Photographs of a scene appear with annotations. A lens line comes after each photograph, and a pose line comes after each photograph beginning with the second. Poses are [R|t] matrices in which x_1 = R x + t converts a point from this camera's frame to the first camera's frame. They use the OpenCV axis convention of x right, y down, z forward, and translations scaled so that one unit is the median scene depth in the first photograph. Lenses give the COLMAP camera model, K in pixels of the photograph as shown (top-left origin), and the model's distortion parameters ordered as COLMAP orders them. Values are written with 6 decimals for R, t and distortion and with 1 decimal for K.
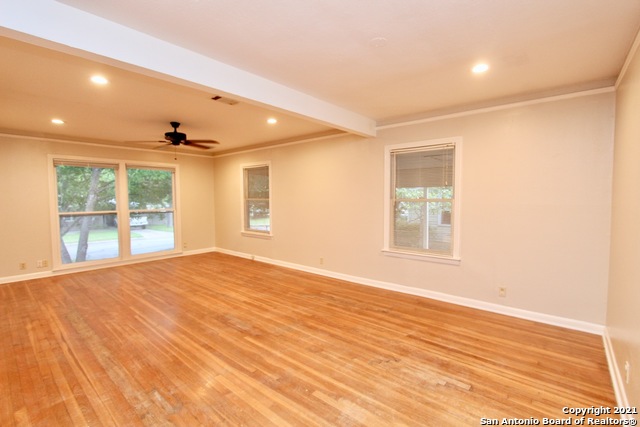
lens RADIAL K [[293.9, 0, 320.0], [0, 293.9, 213.5], [0, 0, 1]] dist [-0.013829, 0.000215]
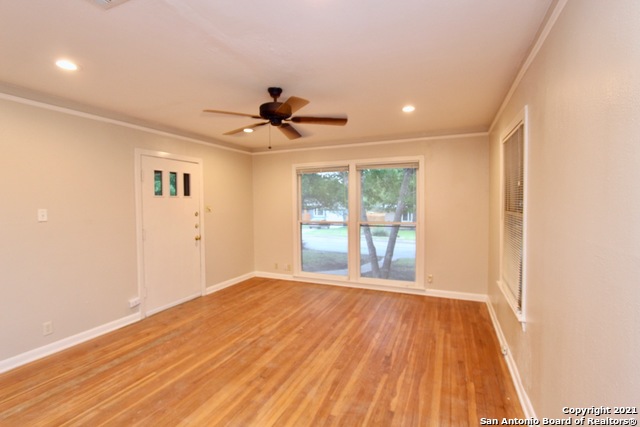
lens RADIAL K [[293.9, 0, 320.0], [0, 293.9, 213.5], [0, 0, 1]] dist [-0.013829, 0.000215]
pose [[0.286605, 0.034281, -0.957435, 0.131927], [-0.048791, 0.998585, 0.021149, -0.063621], [0.956806, 0.040653, 0.287872, 0.928679]]
